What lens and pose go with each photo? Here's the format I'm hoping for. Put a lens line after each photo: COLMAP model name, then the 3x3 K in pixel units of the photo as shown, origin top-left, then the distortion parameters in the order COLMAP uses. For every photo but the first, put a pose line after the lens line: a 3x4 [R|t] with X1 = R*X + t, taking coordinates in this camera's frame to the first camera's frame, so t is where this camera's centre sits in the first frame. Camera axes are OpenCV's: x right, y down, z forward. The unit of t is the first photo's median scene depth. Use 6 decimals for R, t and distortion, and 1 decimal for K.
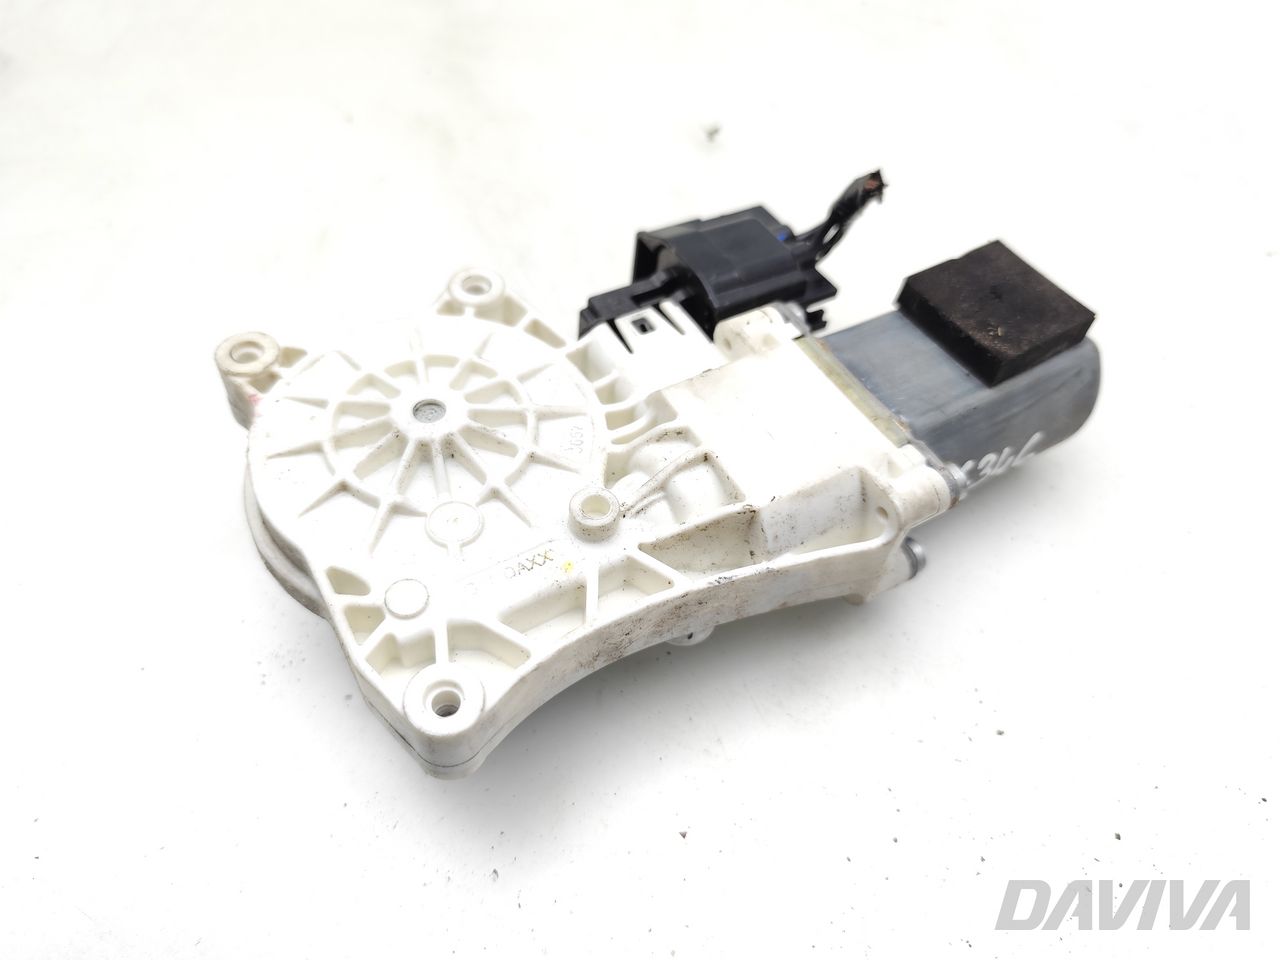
lens RADIAL K [[996.9, 0, 640.0], [0, 996.9, 480.0], [0, 0, 1]] dist [-0.001004, -0.004427]
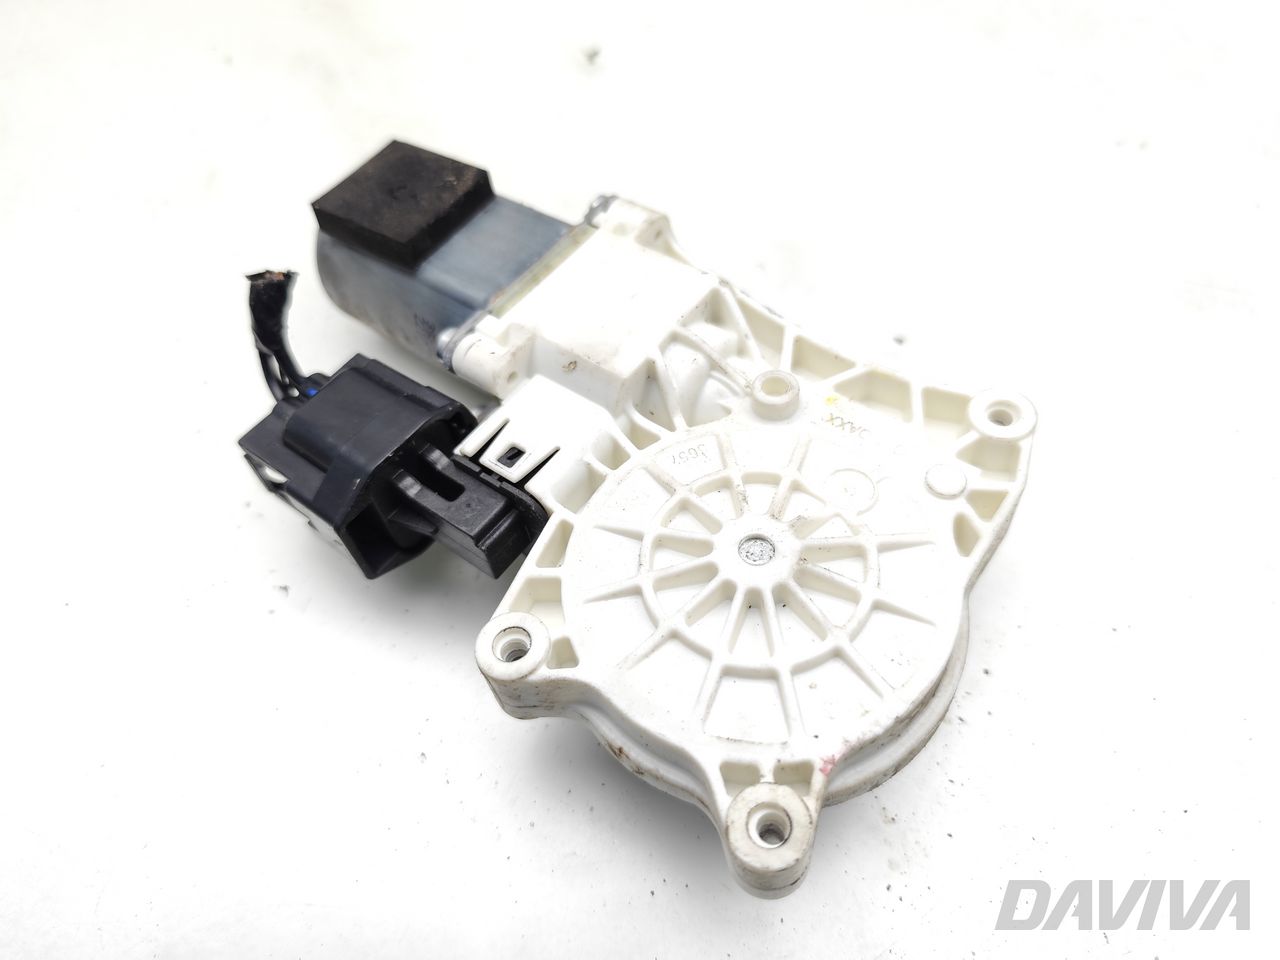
lens RADIAL K [[996.9, 0, 640.0], [0, 996.9, 480.0], [0, 0, 1]] dist [-0.001004, -0.004427]
pose [[-0.403687, -0.741191, 0.536352, -0.568742], [0.733575, 0.088100, 0.673874, -0.710208], [-0.546722, 0.665488, 0.508154, 0.538587]]
